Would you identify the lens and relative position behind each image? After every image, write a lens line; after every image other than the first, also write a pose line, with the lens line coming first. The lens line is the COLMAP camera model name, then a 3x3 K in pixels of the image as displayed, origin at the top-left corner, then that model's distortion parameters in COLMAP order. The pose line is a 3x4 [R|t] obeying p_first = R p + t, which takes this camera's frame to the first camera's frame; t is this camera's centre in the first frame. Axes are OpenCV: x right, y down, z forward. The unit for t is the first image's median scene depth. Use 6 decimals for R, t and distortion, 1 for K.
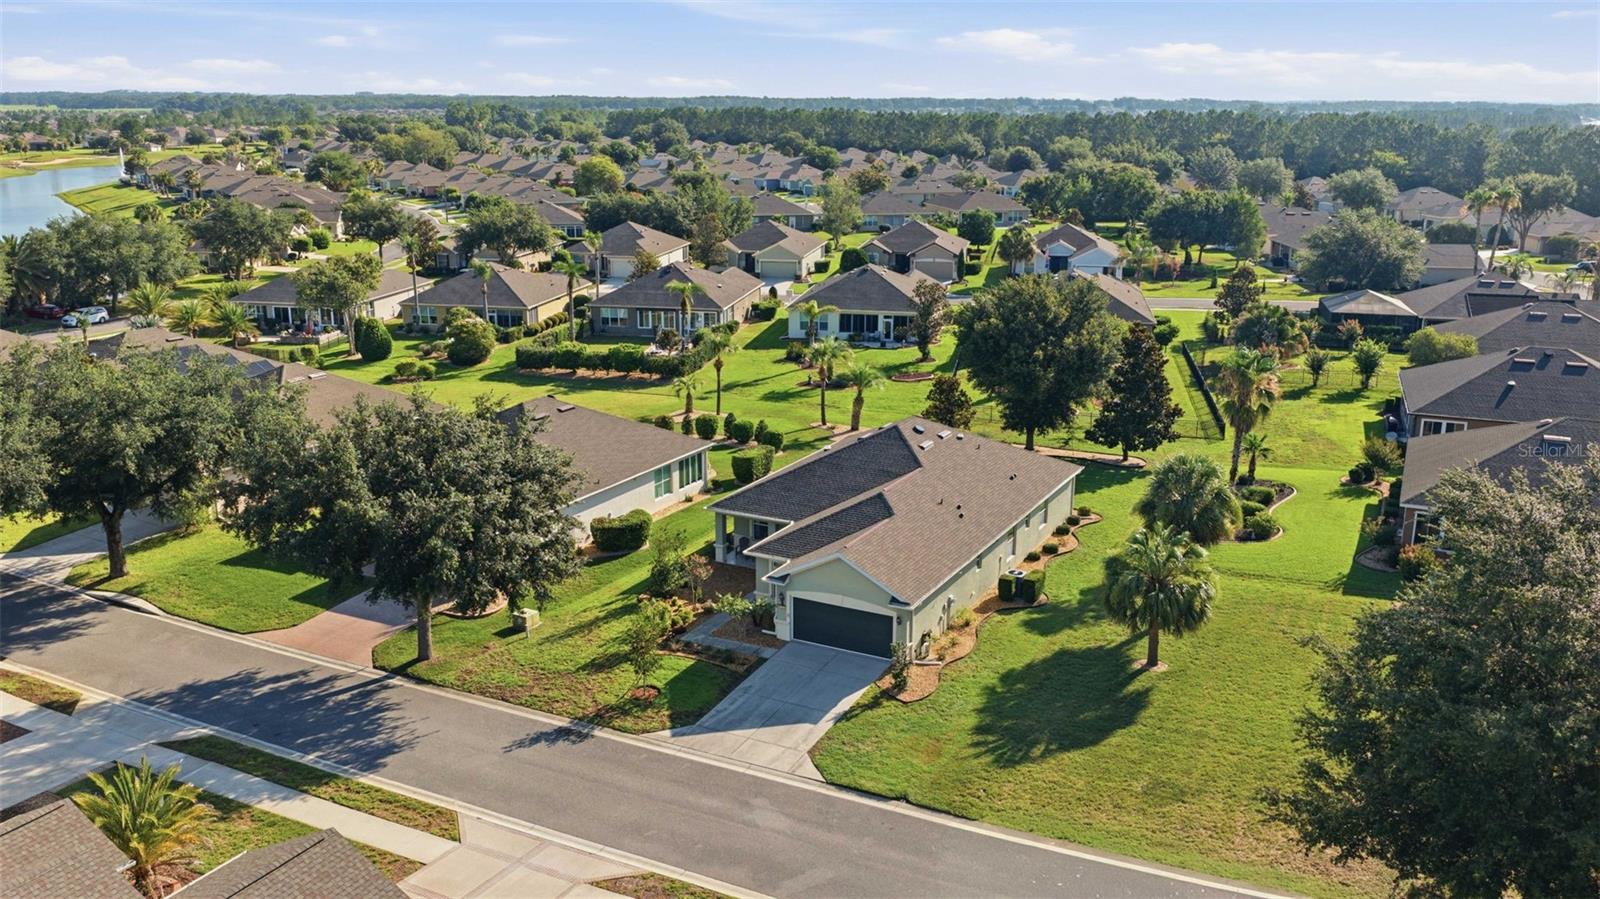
lens RADIAL K [[1298.2, 0, 800.7], [0, 1298.2, 490.1], [0, 0, 1]] dist [0.046080, -0.112919]
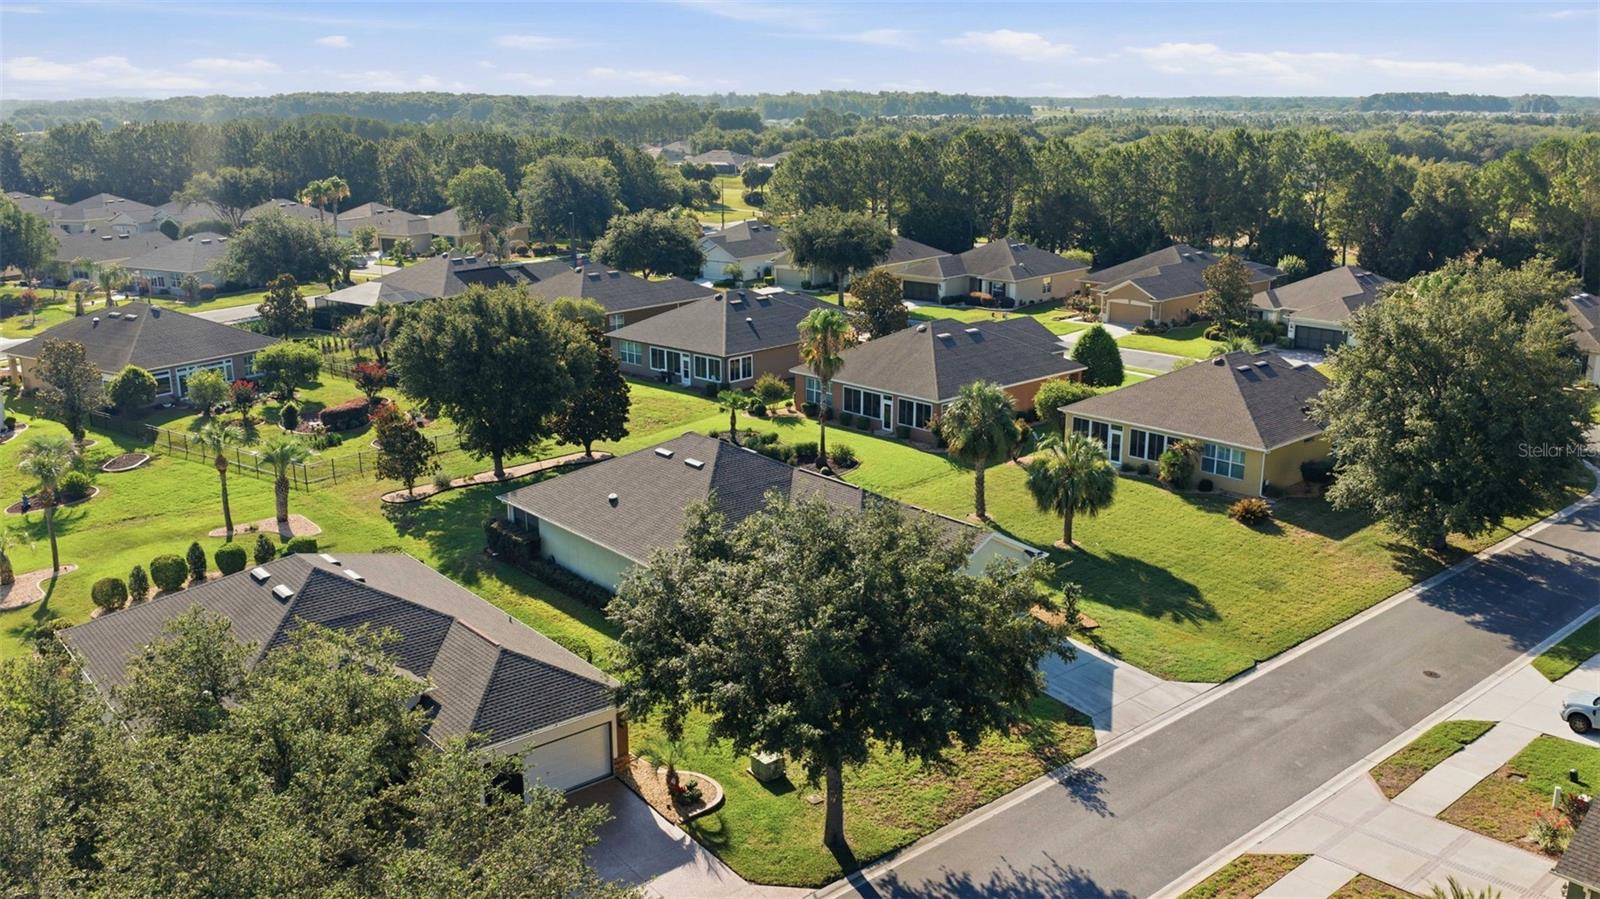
lens RADIAL K [[1320.3, 0, 800.0], [0, 1320.3, 449.5], [0, 0, 1]] dist [0.019187, -0.044004]
pose [[0.375889, -0.243171, 0.894190, -0.464353], [0.270567, 0.951707, 0.145075, -0.101526], [-0.886285, 0.187406, 0.423530, 0.329149]]
